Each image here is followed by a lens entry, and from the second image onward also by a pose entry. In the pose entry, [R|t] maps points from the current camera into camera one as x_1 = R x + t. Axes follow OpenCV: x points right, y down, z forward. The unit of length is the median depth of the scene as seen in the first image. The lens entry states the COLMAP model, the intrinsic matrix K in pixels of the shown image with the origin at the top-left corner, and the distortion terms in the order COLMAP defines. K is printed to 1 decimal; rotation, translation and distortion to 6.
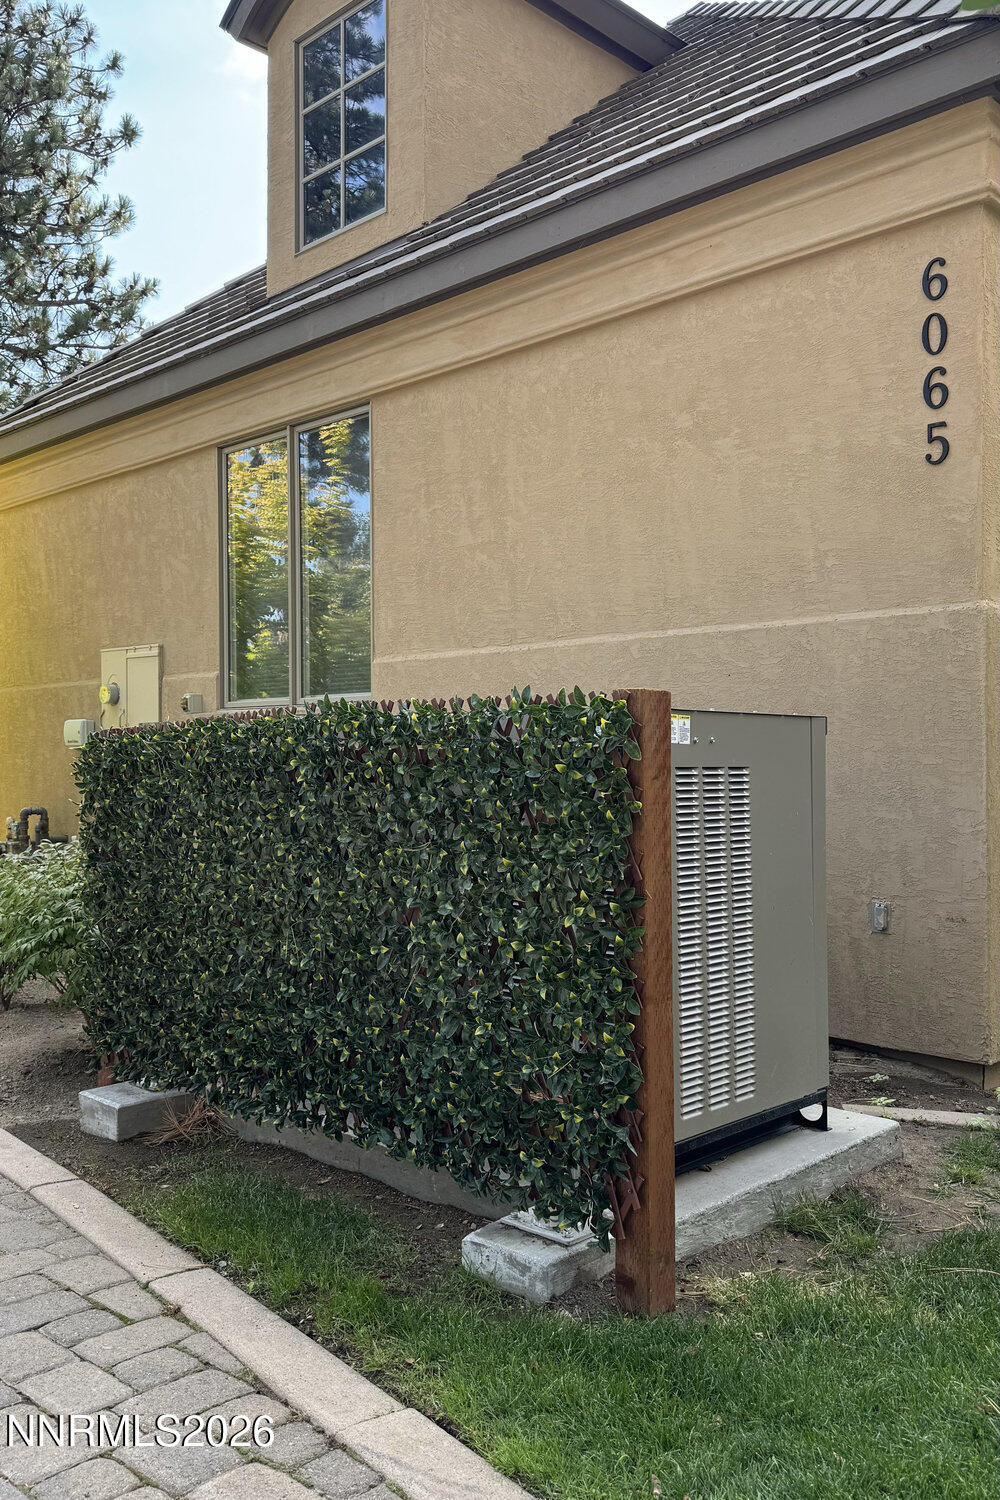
lens RADIAL K [[1222.8, 0, 500.0], [0, 1222.8, 750.0], [0, 0, 1]] dist [0.165581, -0.323148]
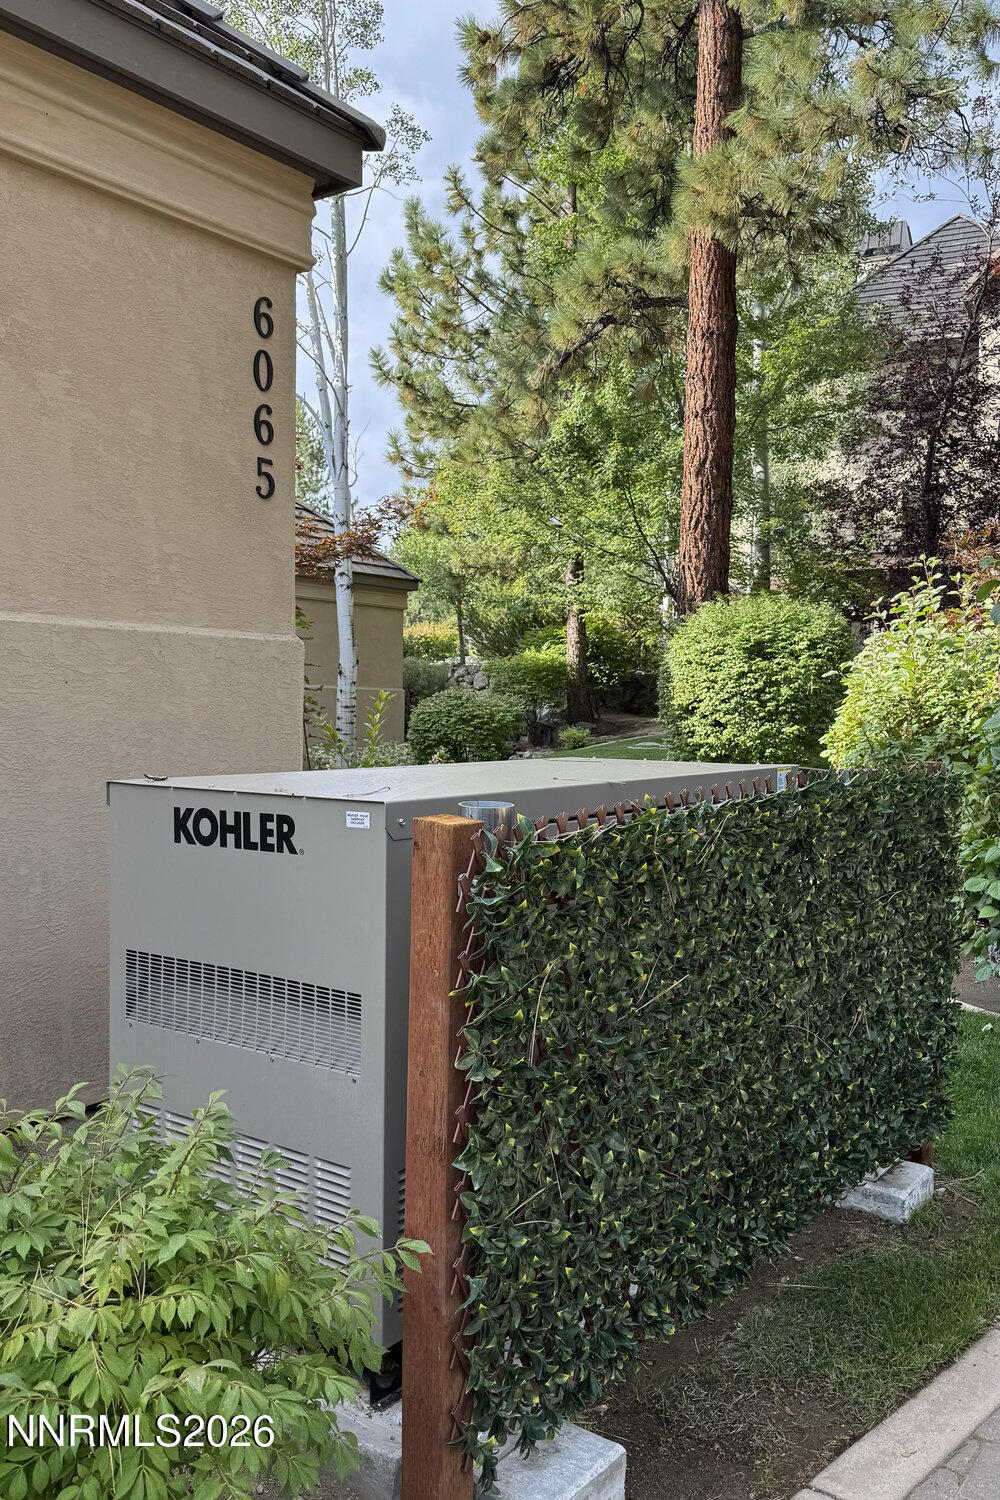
lens RADIAL K [[1222.8, 0, 500.0], [0, 1222.8, 750.0], [0, 0, 1]] dist [0.165581, -0.323148]
pose [[-0.106094, -0.036846, 0.993673, -0.966793], [-0.025210, 0.999092, 0.034355, -0.078290], [-0.994036, -0.021406, -0.106927, 1.228393]]
